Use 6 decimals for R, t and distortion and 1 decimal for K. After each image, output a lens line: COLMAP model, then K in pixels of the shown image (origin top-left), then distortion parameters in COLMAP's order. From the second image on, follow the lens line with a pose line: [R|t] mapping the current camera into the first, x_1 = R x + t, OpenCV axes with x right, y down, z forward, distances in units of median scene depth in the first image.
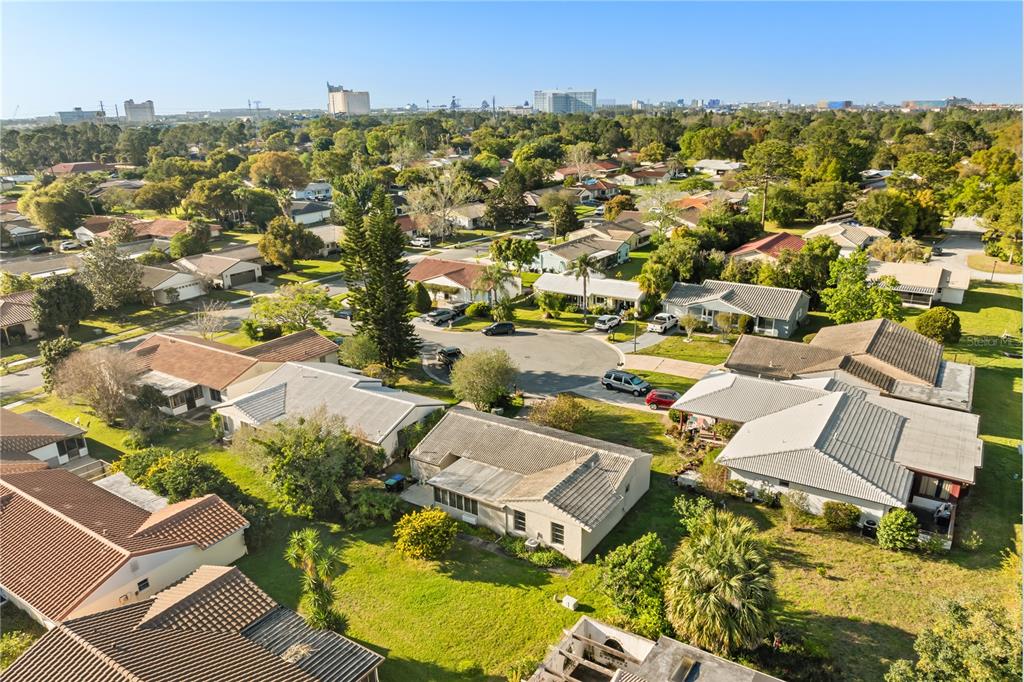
lens RADIAL K [[711.5, 0, 516.8], [0, 711.5, 349.1], [0, 0, 1]] dist [-0.037931, -0.002801]
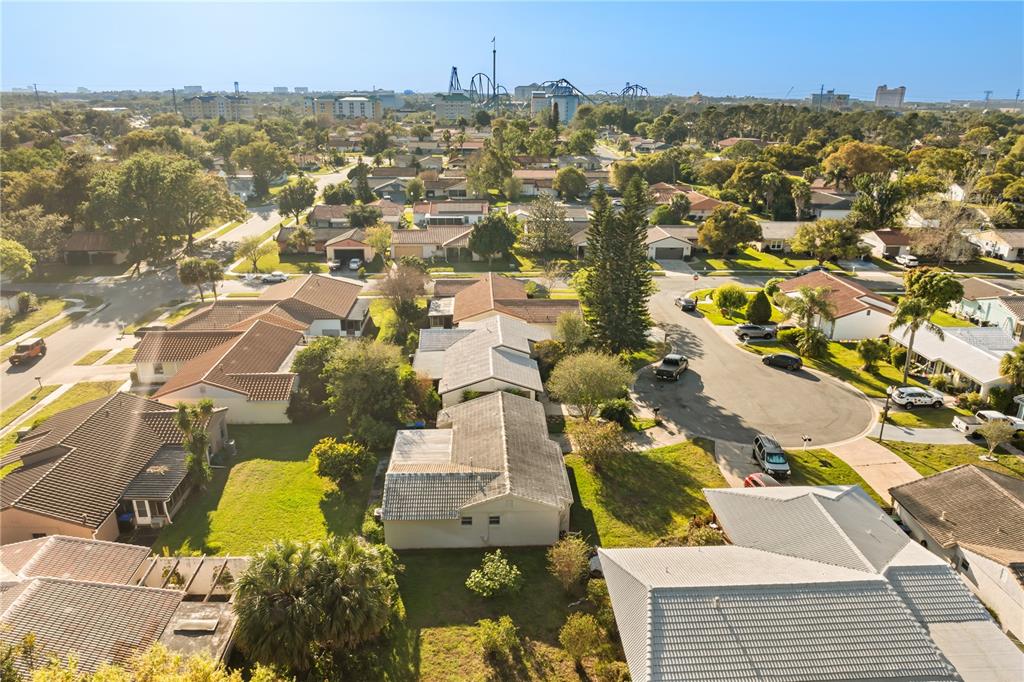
lens RADIAL K [[711.5, 0, 517.1], [0, 711.5, 333.1], [0, 0, 1]] dist [-0.037931, -0.002801]
pose [[0.591682, 0.274869, -0.757865, 0.418850], [-0.277035, 0.952154, 0.129049, -0.081314], [0.757076, 0.133599, 0.639521, 0.217212]]
